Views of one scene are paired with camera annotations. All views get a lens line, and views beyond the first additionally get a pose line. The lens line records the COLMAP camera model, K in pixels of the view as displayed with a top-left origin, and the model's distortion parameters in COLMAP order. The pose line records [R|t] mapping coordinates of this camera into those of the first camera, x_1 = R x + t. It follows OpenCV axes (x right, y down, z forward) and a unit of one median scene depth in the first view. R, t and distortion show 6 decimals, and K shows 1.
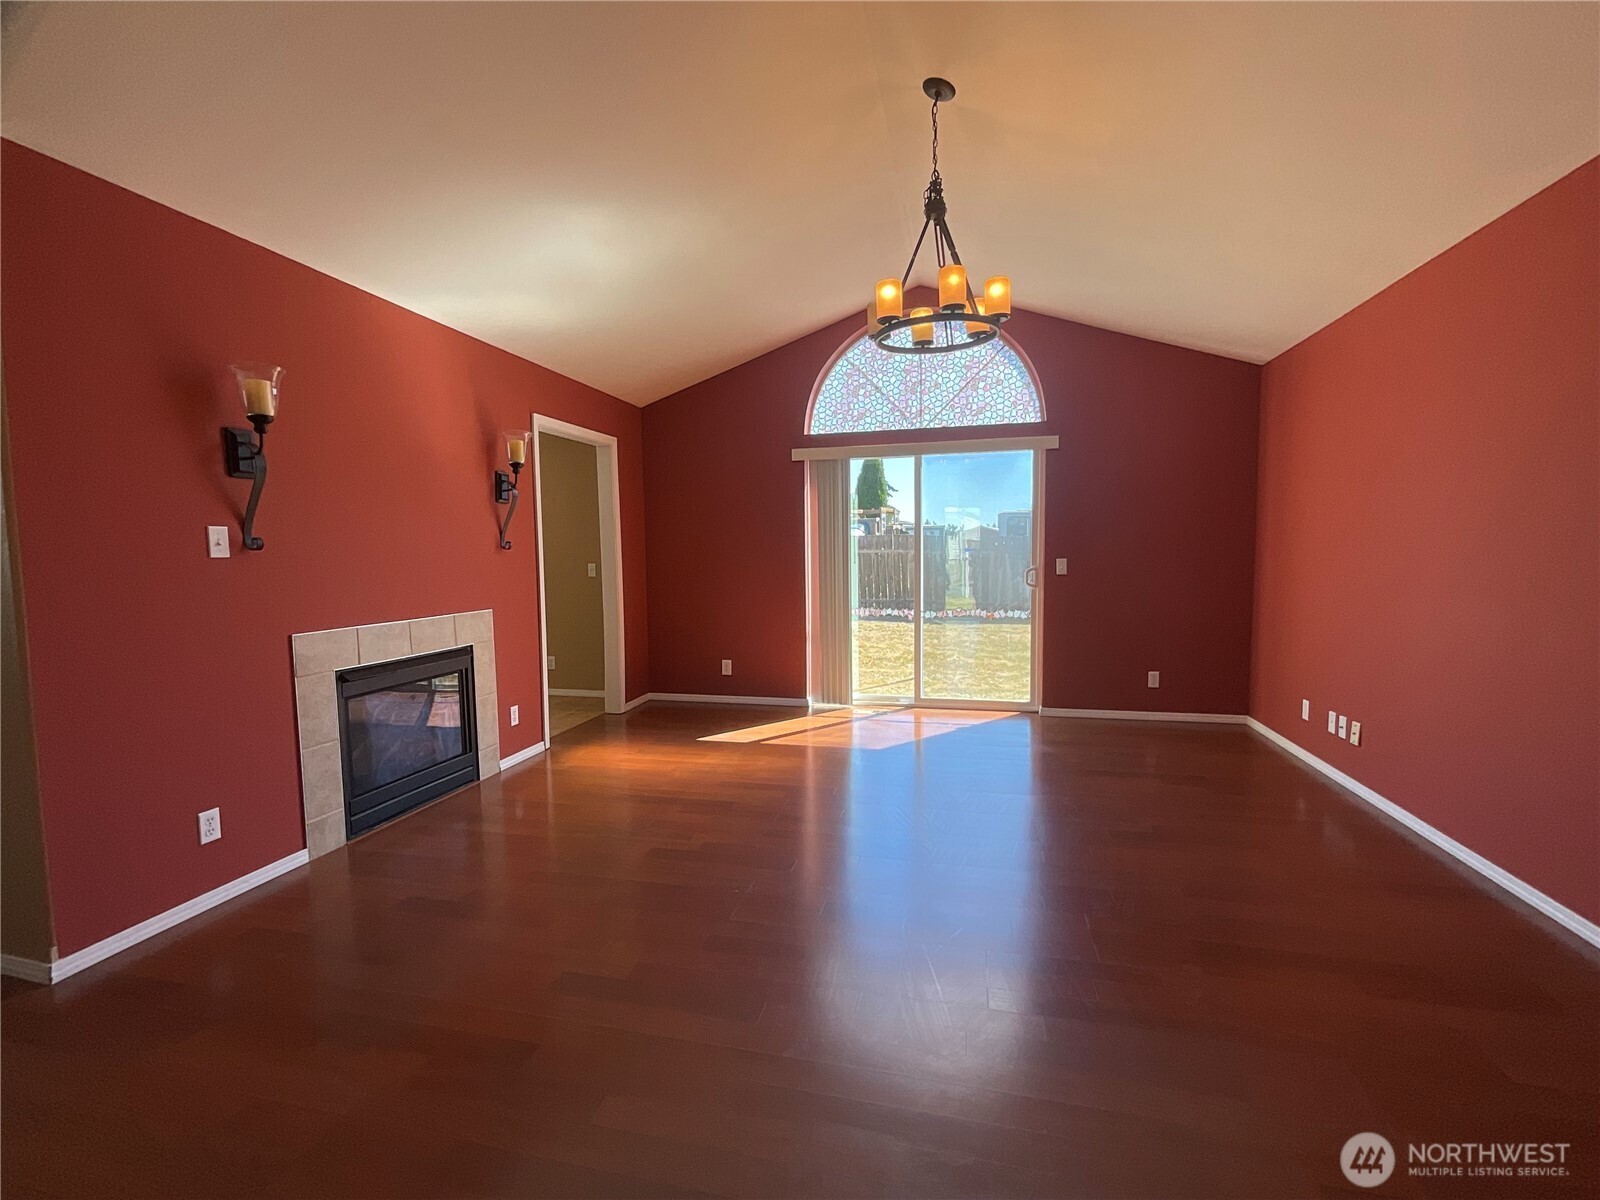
lens RADIAL K [[701.9, 0, 800.5], [0, 701.9, 599.6], [0, 0, 1]] dist [-0.007505, 0.005627]
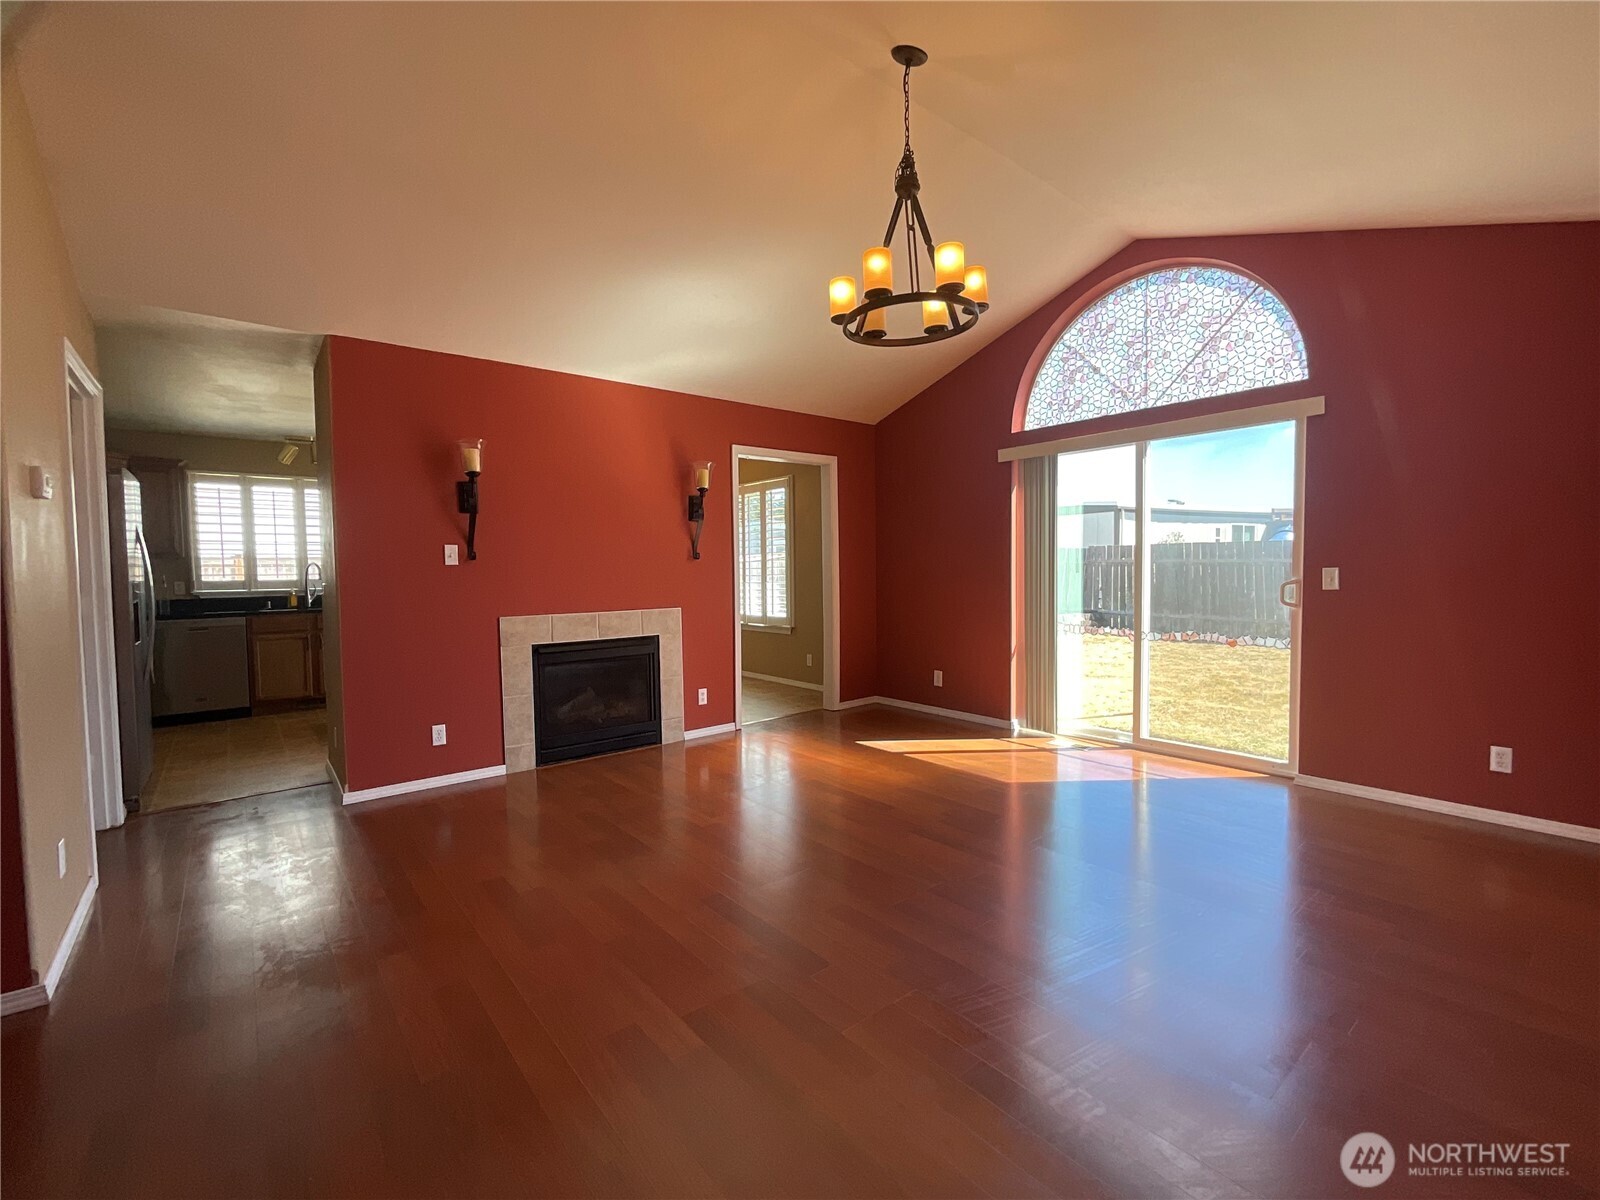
lens RADIAL K [[701.9, 0, 796.1], [0, 701.9, 599.3], [0, 0, 1]] dist [-0.007505, 0.005627]
pose [[0.797474, 0.028636, -0.602673, 0.357933], [-0.037912, 0.999277, -0.002686, -0.004175], [0.602161, 0.024991, 0.797984, 0.106244]]
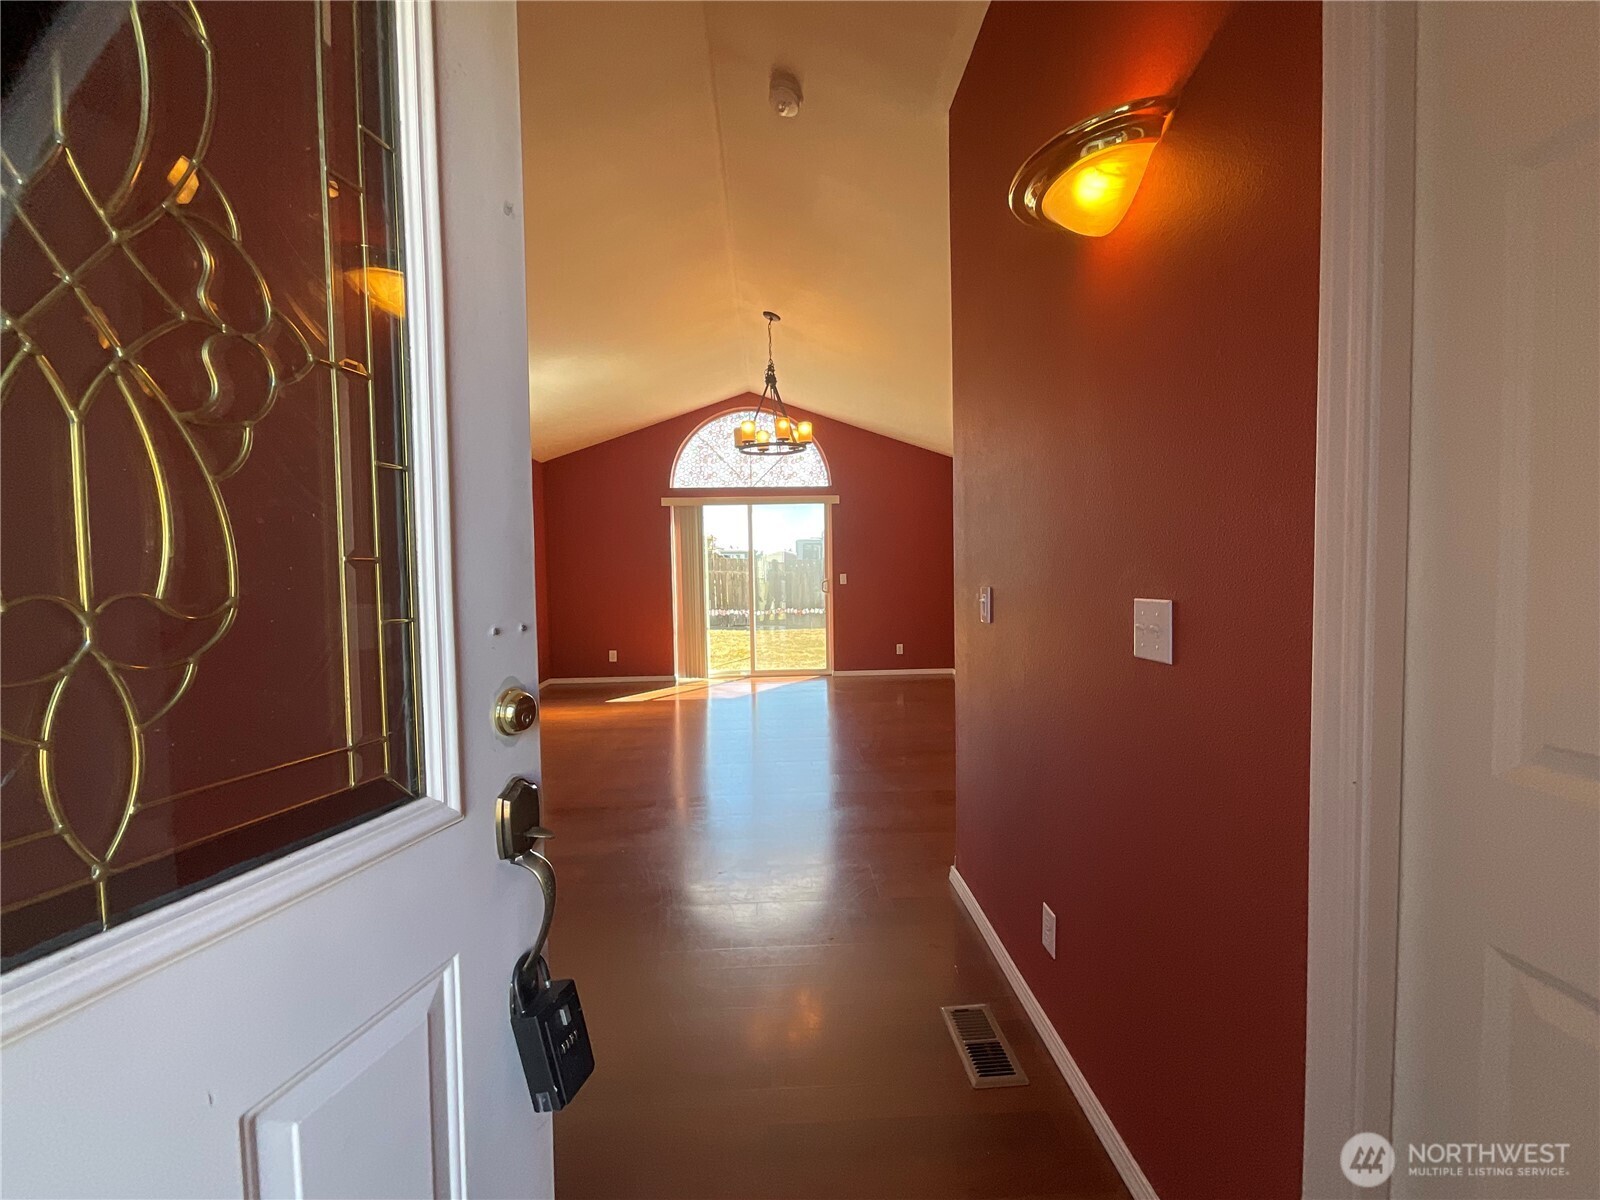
lens RADIAL K [[681.9, 0, 801.3], [0, 681.9, 609.2], [0, 0, 1]] dist [0.001188, -0.000697]
pose [[0.959708, -0.017466, 0.280455, -0.137518], [0.025315, 0.999382, -0.024388, 0.052419], [-0.279856, 0.030505, 0.959557, -0.408934]]
